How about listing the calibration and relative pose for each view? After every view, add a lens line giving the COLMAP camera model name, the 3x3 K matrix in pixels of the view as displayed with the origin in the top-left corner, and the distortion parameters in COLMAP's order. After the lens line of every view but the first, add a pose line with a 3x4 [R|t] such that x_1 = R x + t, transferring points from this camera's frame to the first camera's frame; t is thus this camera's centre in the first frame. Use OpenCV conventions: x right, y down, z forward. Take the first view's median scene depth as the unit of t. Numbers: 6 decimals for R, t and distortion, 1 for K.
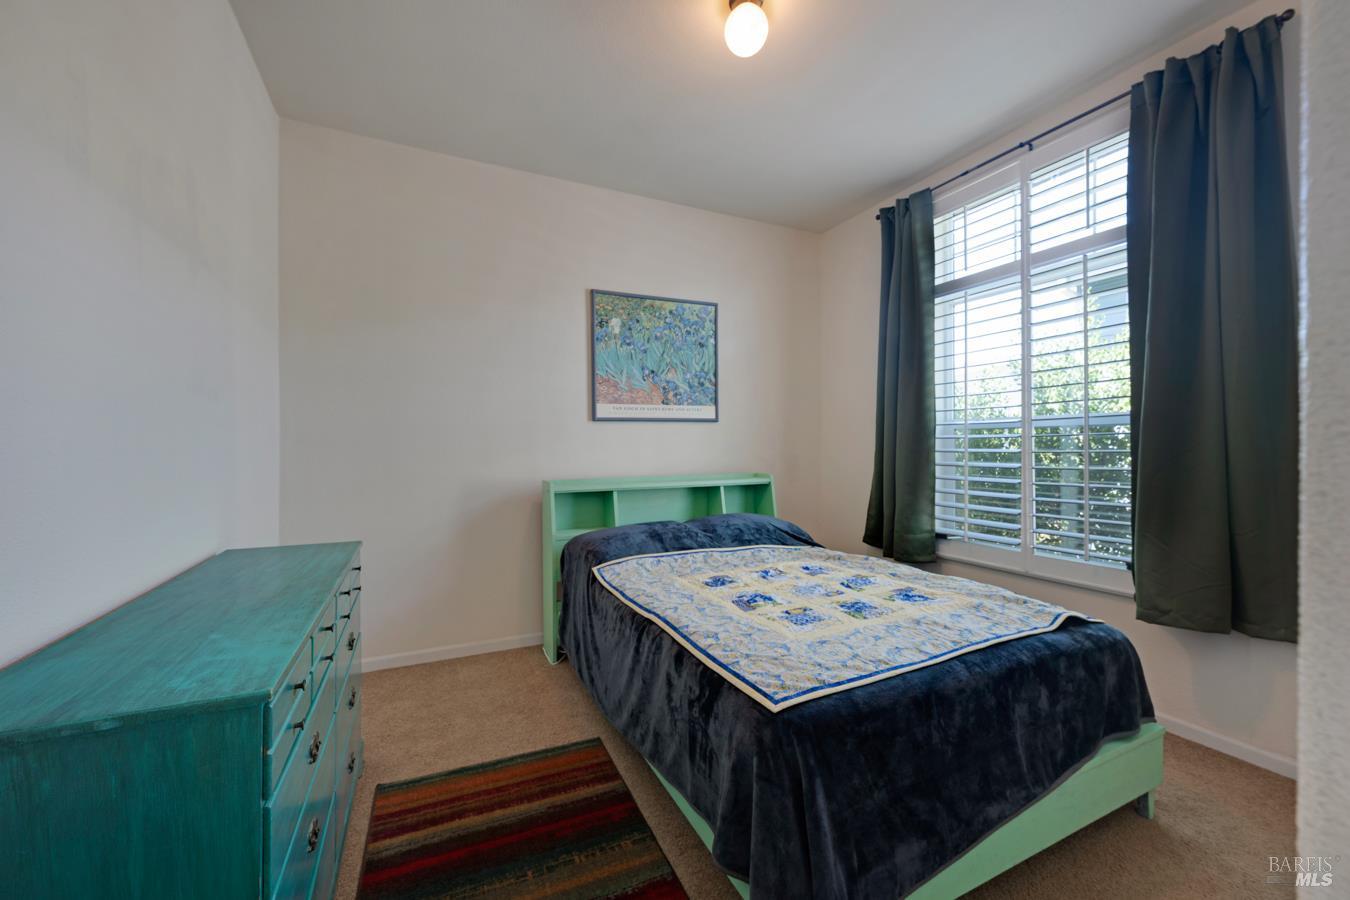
lens RADIAL K [[538.7, 0, 674.6], [0, 538.7, 451.6], [0, 0, 1]] dist [0.002617, -0.000803]
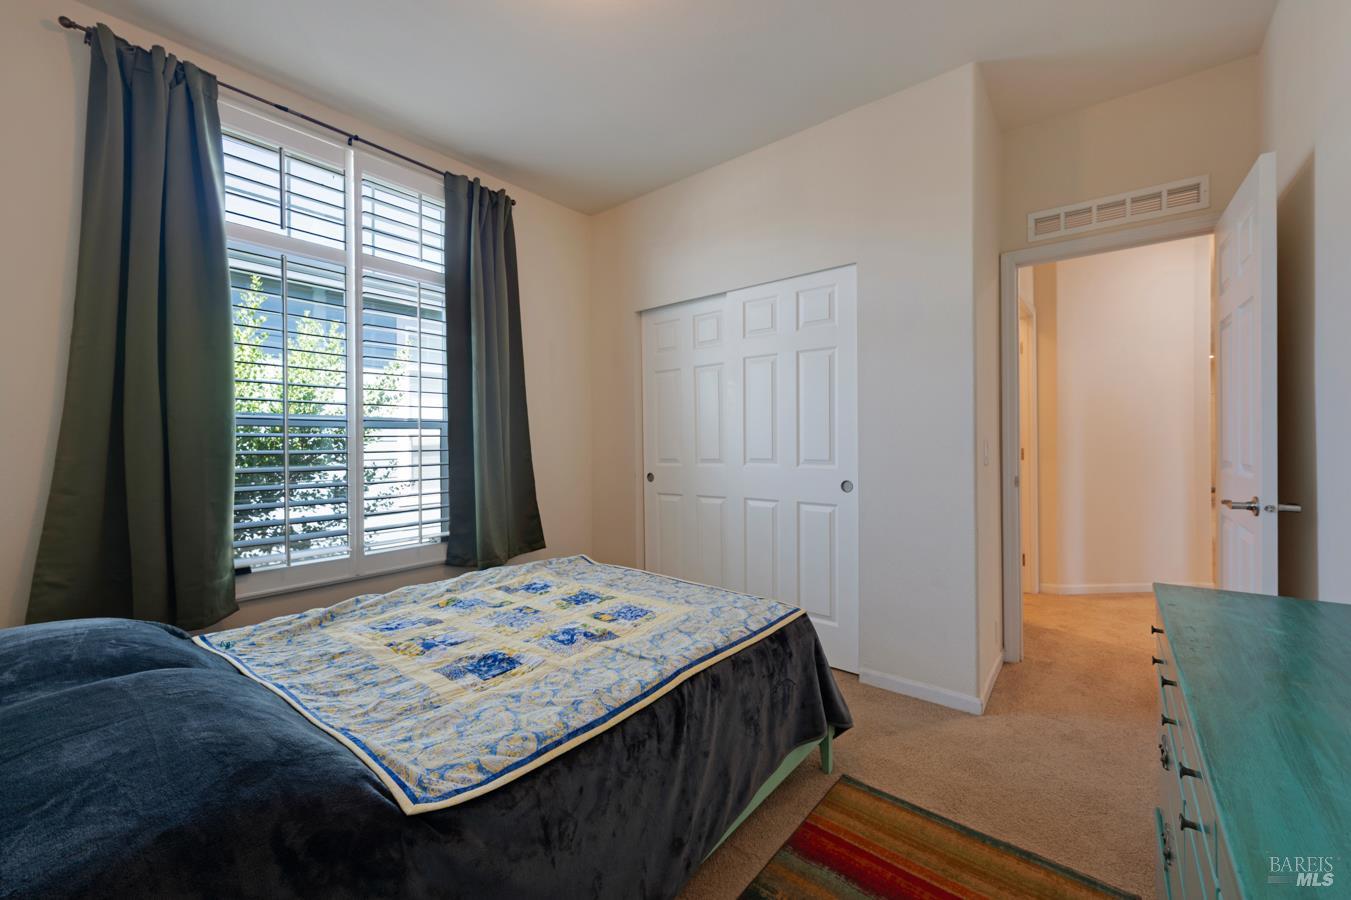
lens RADIAL K [[539.1, 0, 678.9], [0, 539.1, 443.3], [0, 0, 1]] dist [0.002617, -0.000803]
pose [[-0.430213, 0.005229, 0.902712, -0.616331], [0.019379, 0.999806, 0.003444, -0.009993], [-0.902520, 0.018975, -0.430231, 1.149820]]
